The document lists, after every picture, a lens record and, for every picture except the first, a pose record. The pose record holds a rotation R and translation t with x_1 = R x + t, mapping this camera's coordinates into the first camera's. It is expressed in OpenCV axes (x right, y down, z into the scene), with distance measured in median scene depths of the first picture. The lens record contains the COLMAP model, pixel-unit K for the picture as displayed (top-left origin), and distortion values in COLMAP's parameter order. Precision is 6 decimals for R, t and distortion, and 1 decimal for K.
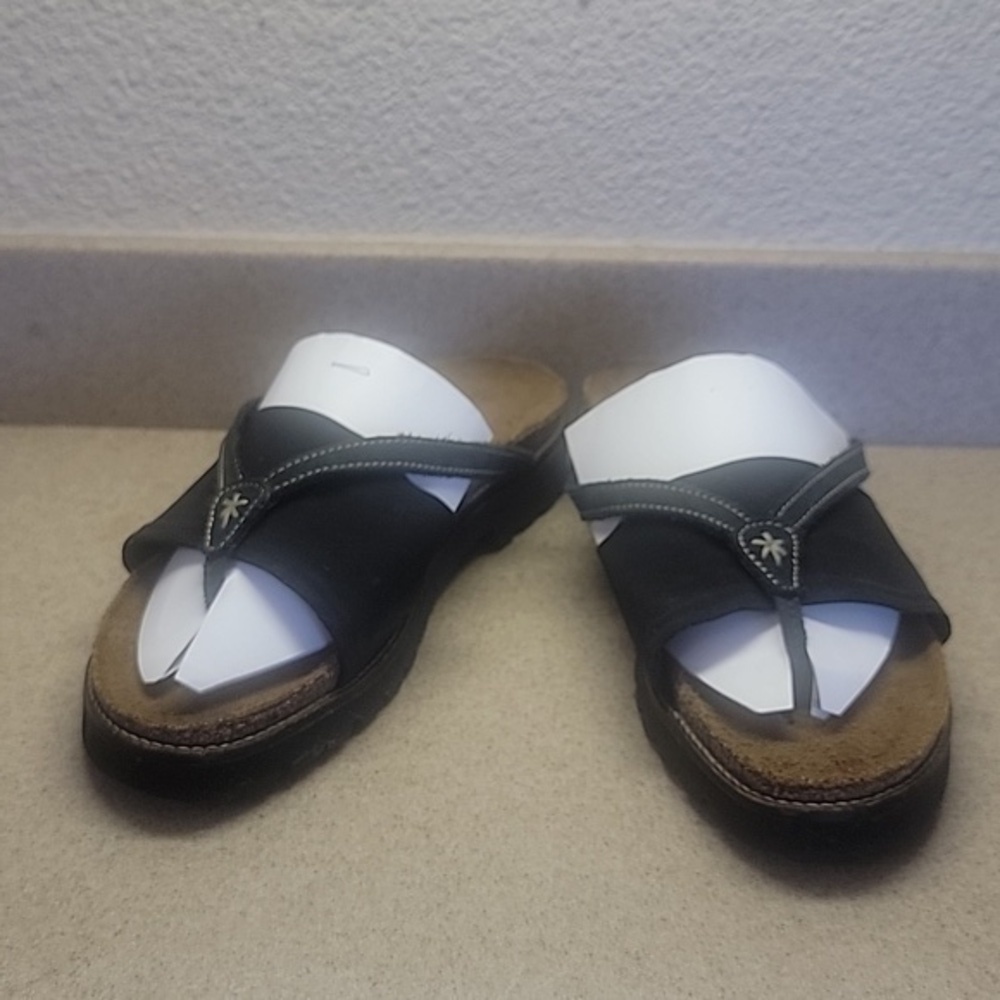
lens RADIAL K [[1419.8, 0, 494.3], [0, 1419.8, 507.0], [0, 0, 1]] dist [-0.002869, 0.000000]
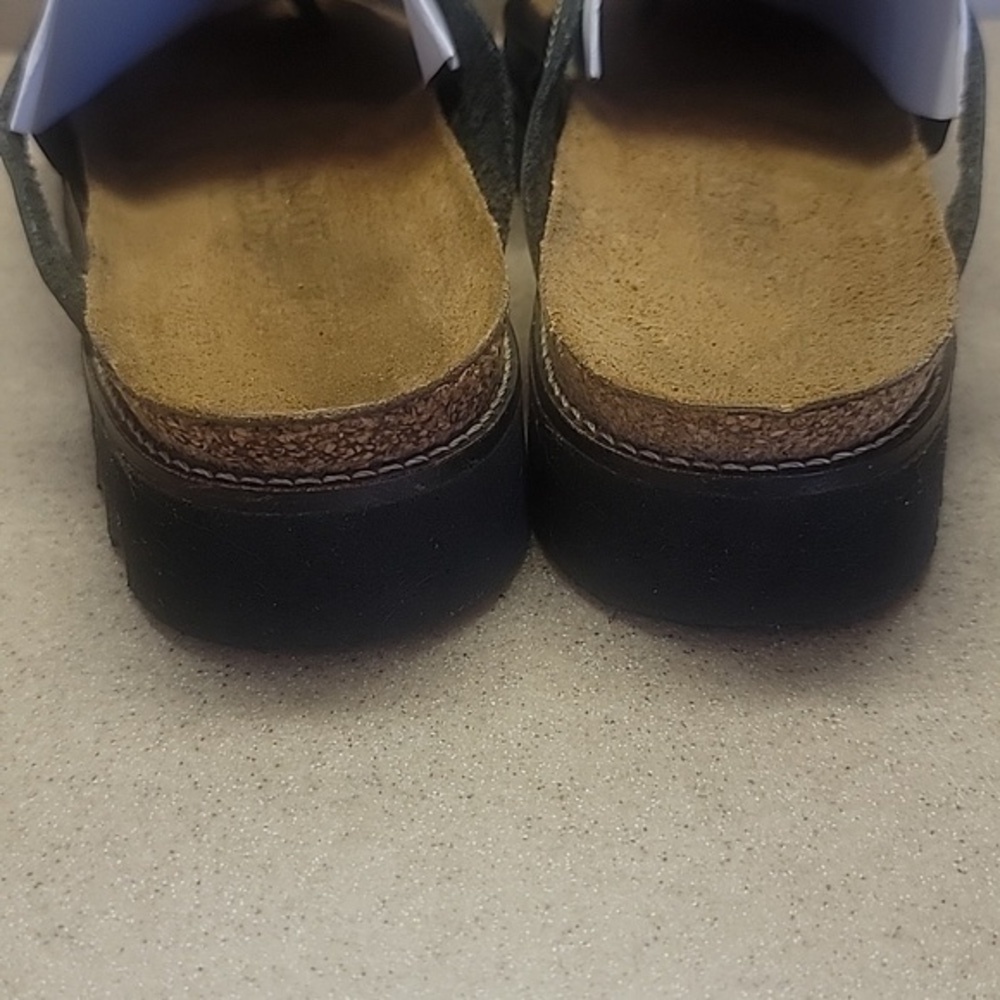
lens RADIAL K [[1419.8, 0, 498.0], [0, 1419.8, 501.4], [0, 0, 1]] dist [-0.002869, 0.000000]
pose [[0.997467, -0.068052, 0.020709, 0.051258], [0.065391, 0.991818, 0.109638, 0.104985], [-0.028001, -0.108006, 0.993756, 0.341583]]
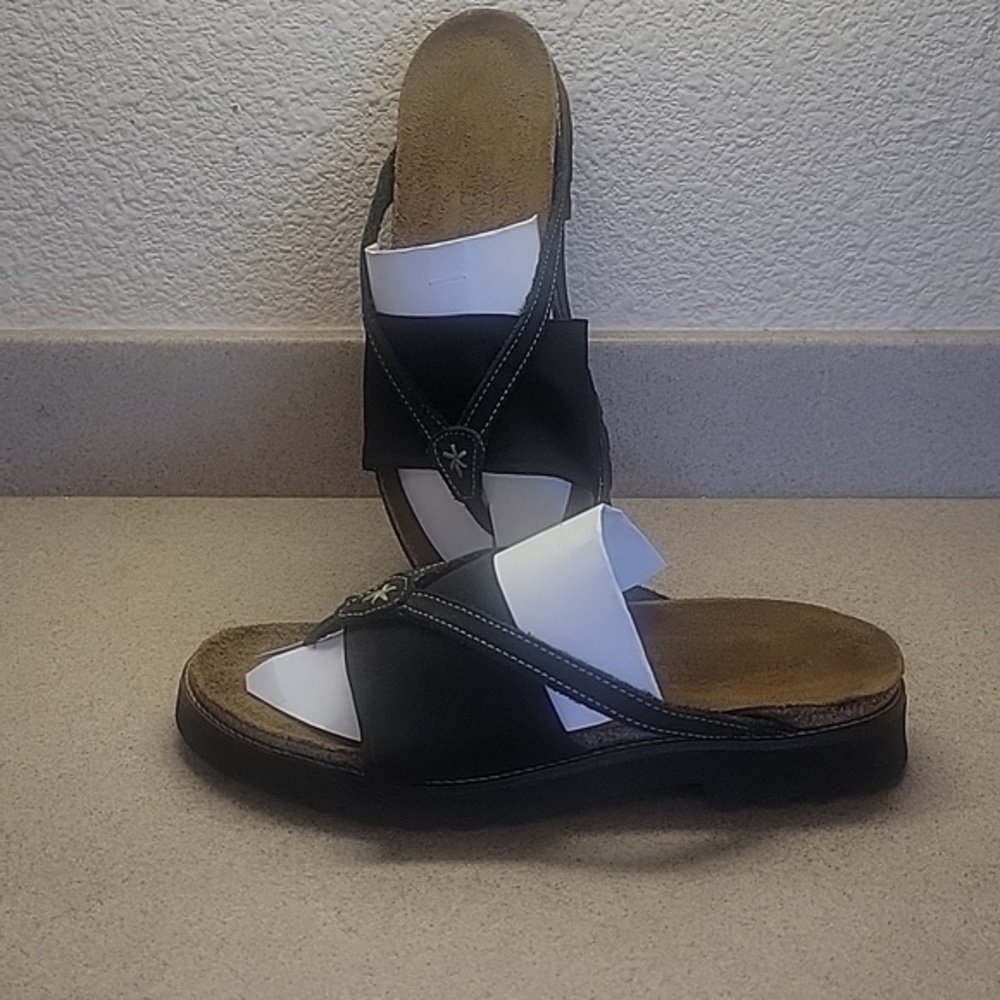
lens RADIAL K [[1375.3, 0, 499.8], [0, 1375.3, 524.1], [0, 0, 1]] dist [-0.003943, 0.000000]
pose [[0.999409, -0.022558, 0.025932, 0.019811], [0.024382, 0.997083, -0.072323, 0.062498], [-0.024224, 0.072912, 0.997044, -0.132593]]
